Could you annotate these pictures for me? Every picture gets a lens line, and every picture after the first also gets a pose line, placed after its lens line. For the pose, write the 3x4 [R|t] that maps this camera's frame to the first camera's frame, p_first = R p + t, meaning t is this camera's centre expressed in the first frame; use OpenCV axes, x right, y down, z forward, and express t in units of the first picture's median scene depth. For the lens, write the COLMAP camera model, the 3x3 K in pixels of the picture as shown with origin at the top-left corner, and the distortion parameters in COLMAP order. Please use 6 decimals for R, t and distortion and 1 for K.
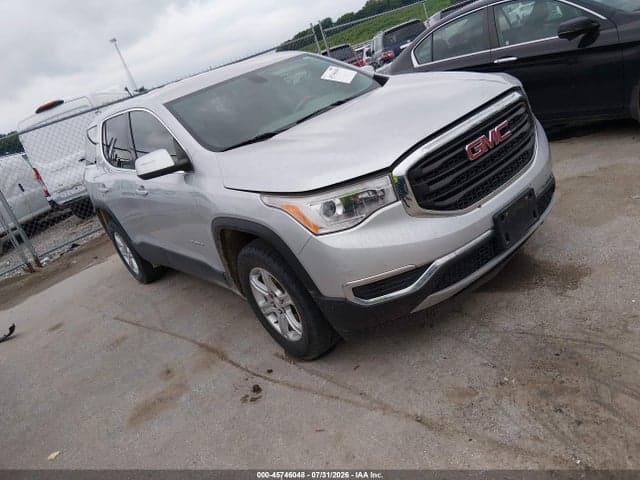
lens RADIAL K [[490.6, 0, 320.0], [0, 490.6, 240.0], [0, 0, 1]] dist [0.086288, -0.169426]
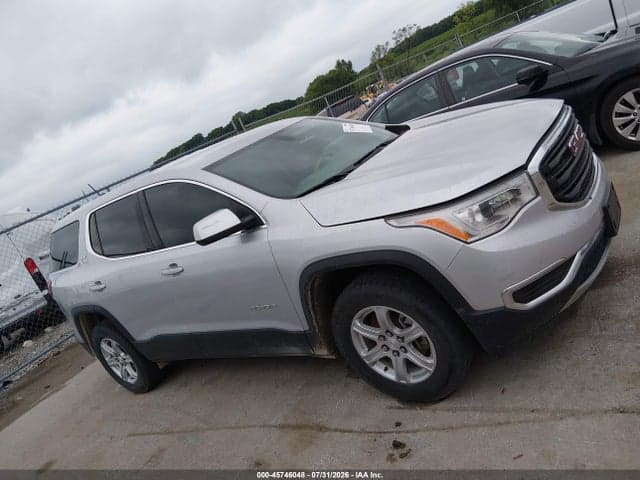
lens RADIAL K [[490.6, 0, 320.0], [0, 490.6, 240.0], [0, 0, 1]] dist [0.086288, -0.169426]
pose [[0.962217, -0.148140, 0.228456, -0.413740], [0.190740, 0.965496, -0.177299, 0.081295], [-0.194308, 0.214176, 0.957274, 0.107055]]
